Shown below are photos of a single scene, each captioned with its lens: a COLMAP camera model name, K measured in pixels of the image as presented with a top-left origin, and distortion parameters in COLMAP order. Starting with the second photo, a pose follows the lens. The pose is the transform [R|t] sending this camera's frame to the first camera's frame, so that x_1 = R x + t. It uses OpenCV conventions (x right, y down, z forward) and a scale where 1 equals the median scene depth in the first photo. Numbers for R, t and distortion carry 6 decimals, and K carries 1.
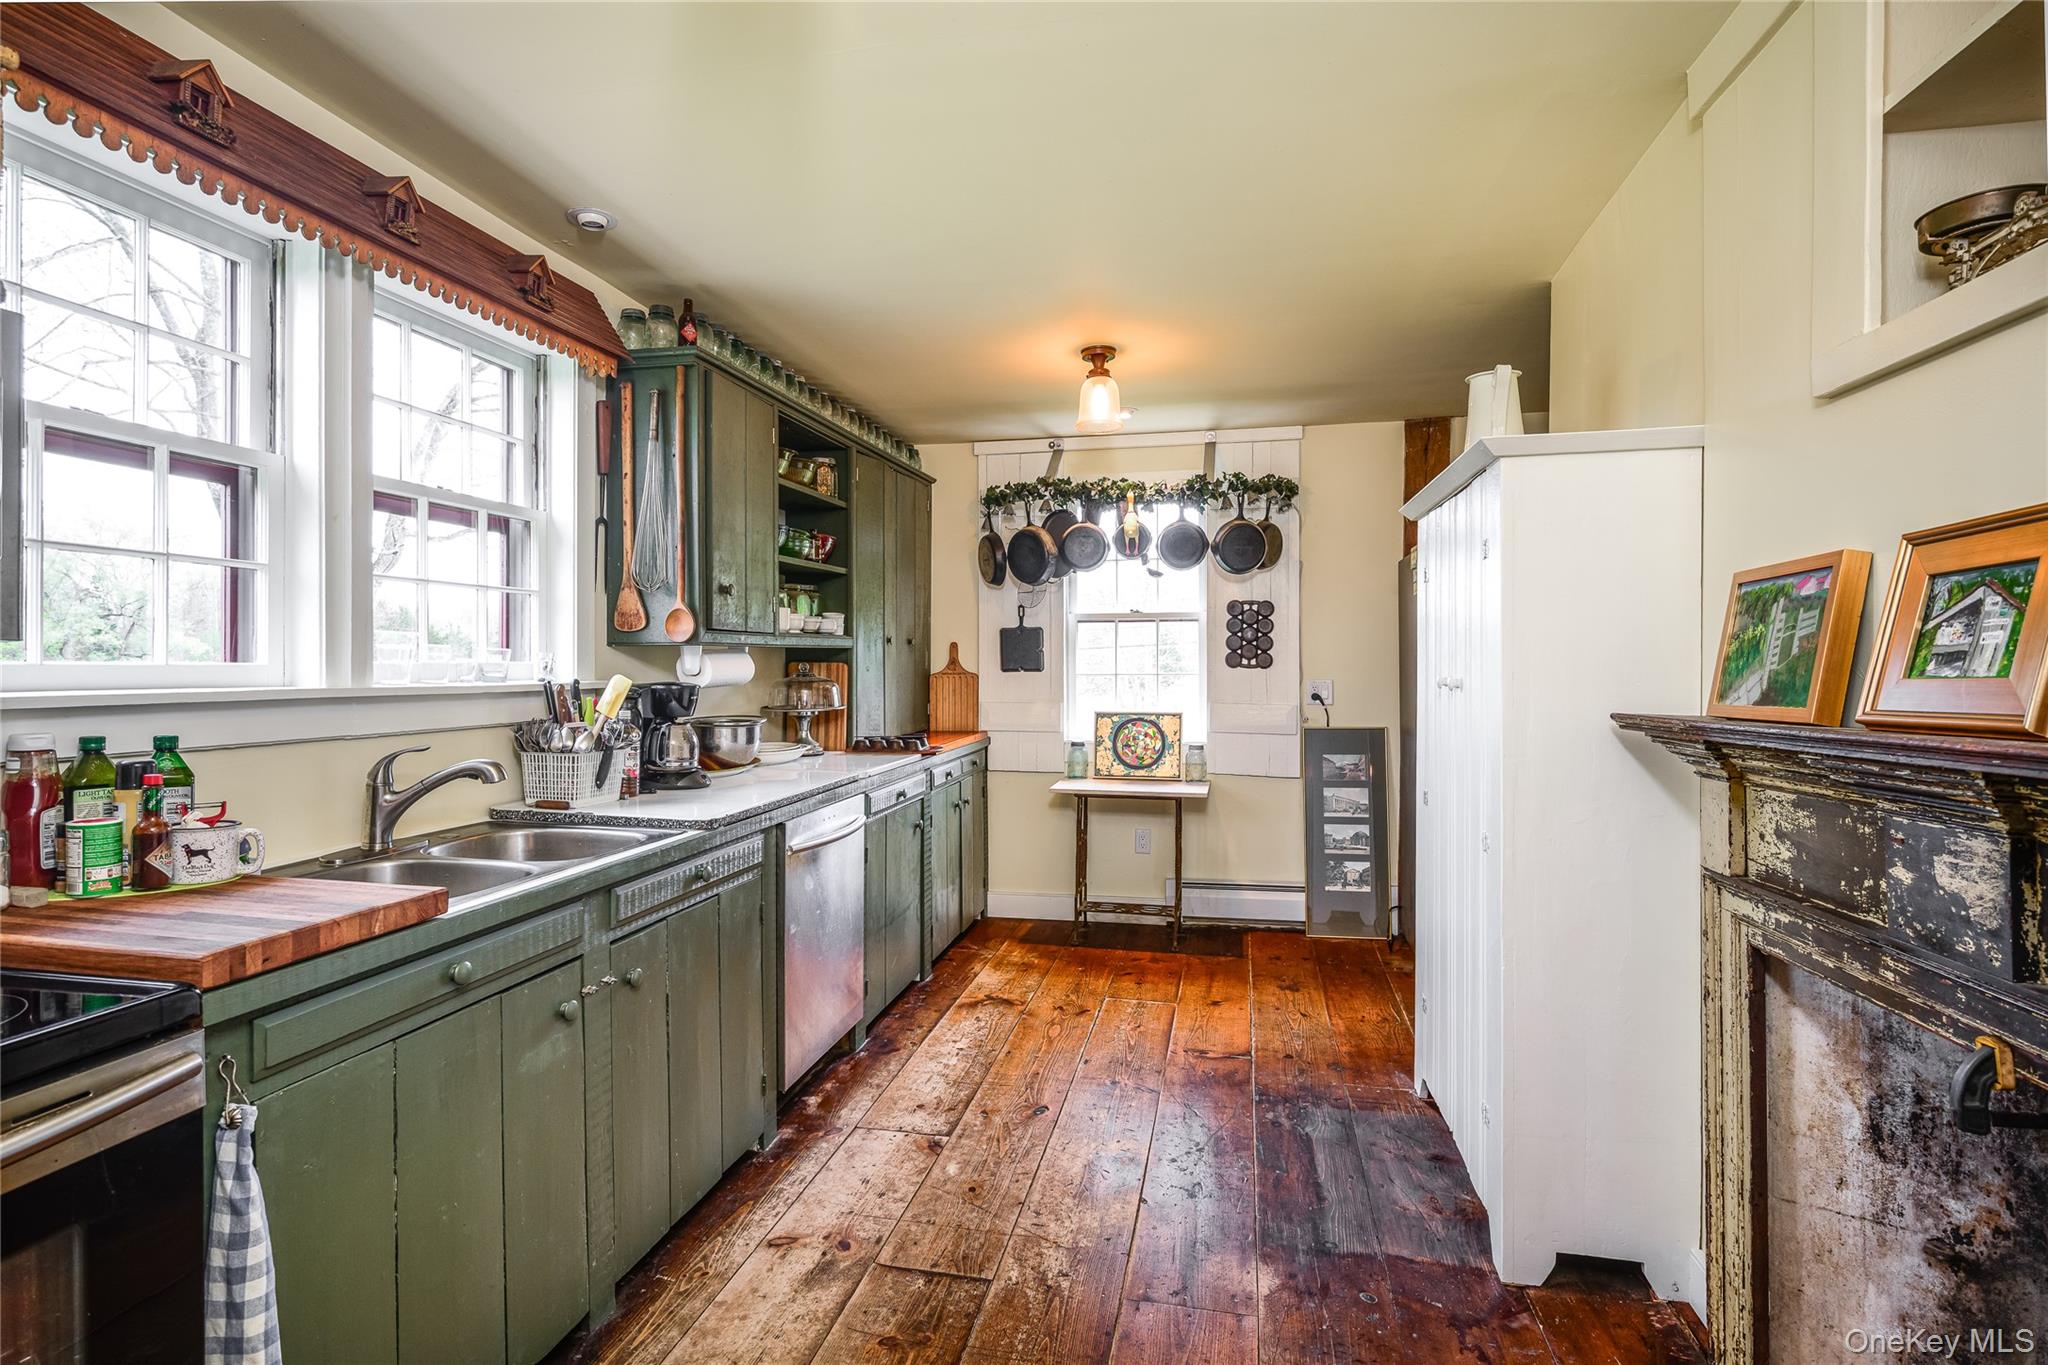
lens RADIAL K [[994.4, 0, 1020.4], [0, 994.4, 674.2], [0, 0, 1]] dist [0.000130, 0.000015]
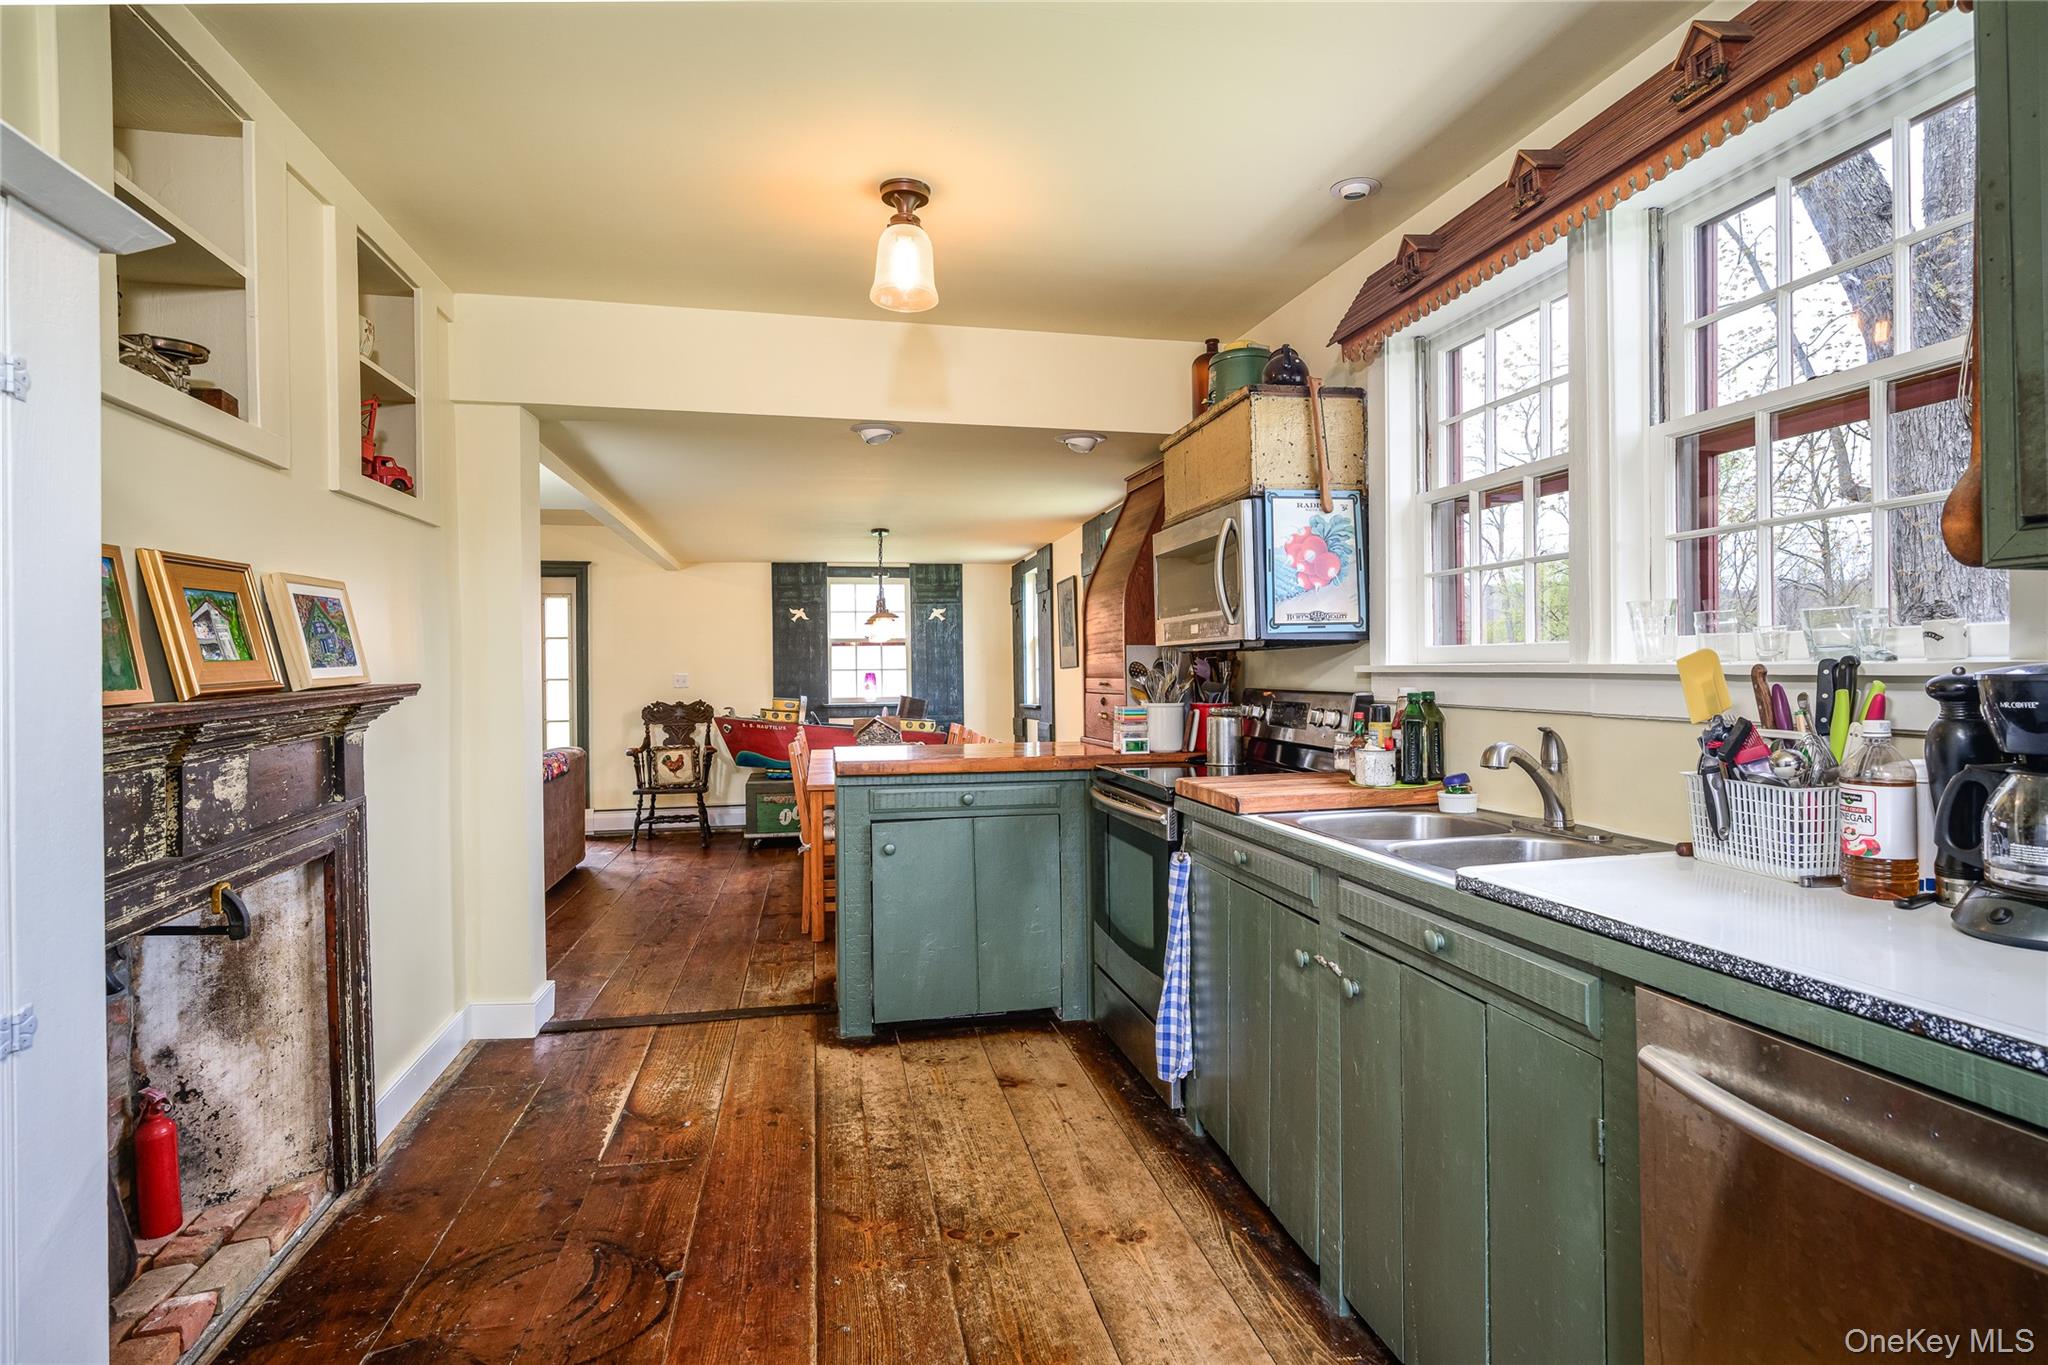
lens RADIAL K [[994.4, 0, 1022.5], [0, 994.4, 670.9], [0, 0, 1]] dist [0.000130, 0.000015]
pose [[-0.918183, 0.010905, -0.396006, 0.283065], [0.006283, 0.999896, 0.012966, 0.005051], [0.396106, 0.009418, -0.918156, 2.028616]]
